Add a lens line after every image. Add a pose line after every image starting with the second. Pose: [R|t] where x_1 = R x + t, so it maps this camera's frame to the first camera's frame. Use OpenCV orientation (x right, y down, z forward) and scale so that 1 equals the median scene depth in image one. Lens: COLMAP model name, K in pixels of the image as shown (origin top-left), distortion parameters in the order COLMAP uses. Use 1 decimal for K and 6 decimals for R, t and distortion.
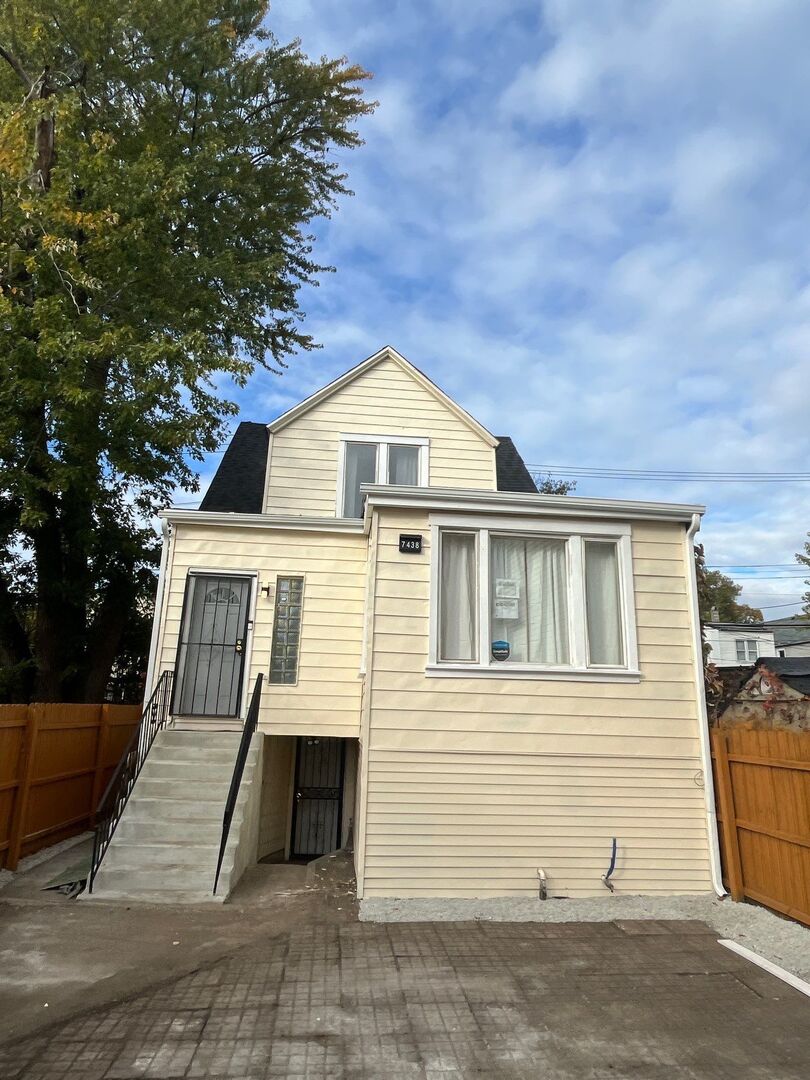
lens RADIAL K [[641.1, 0, 404.0], [0, 641.1, 541.5], [0, 0, 1]] dist [0.005863, 0.000515]
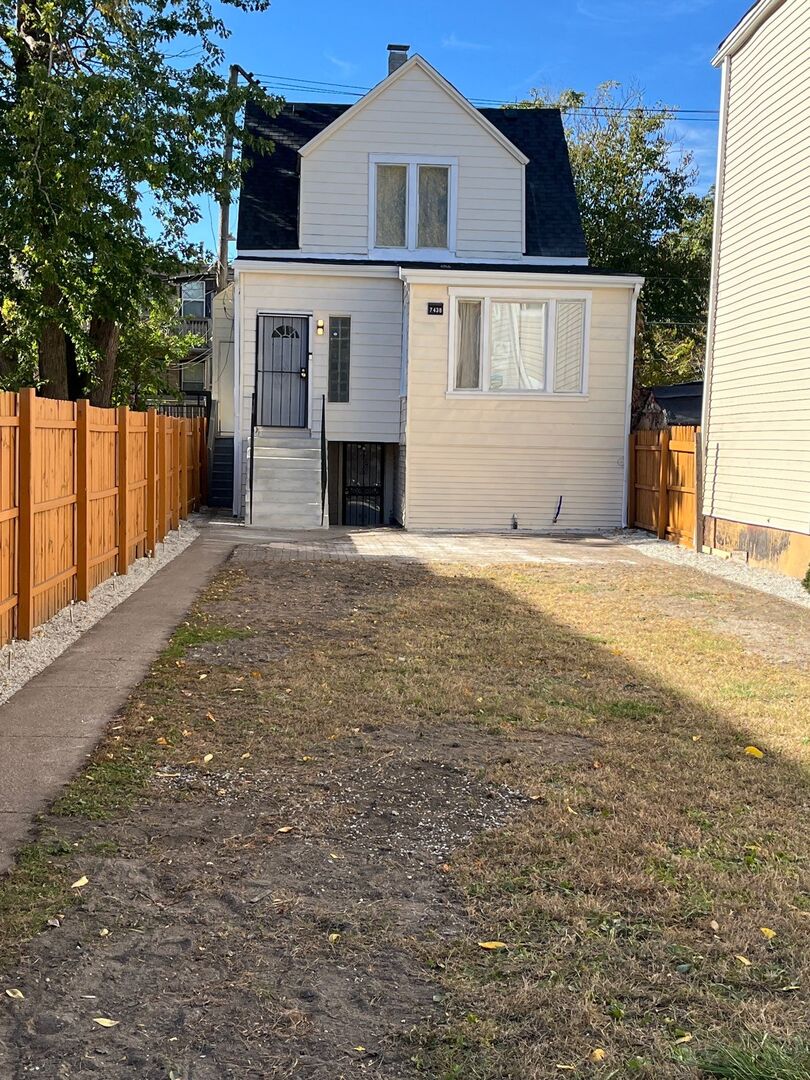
lens RADIAL K [[1182.3, 0, 404.8], [0, 1182.3, 540.3], [0, 0, 1]] dist [0.025567, 0.000000]
pose [[0.999384, -0.002151, -0.035035, 0.024628], [0.013954, 0.940198, 0.340343, -0.311334], [0.032207, -0.340622, 0.939648, -1.269525]]
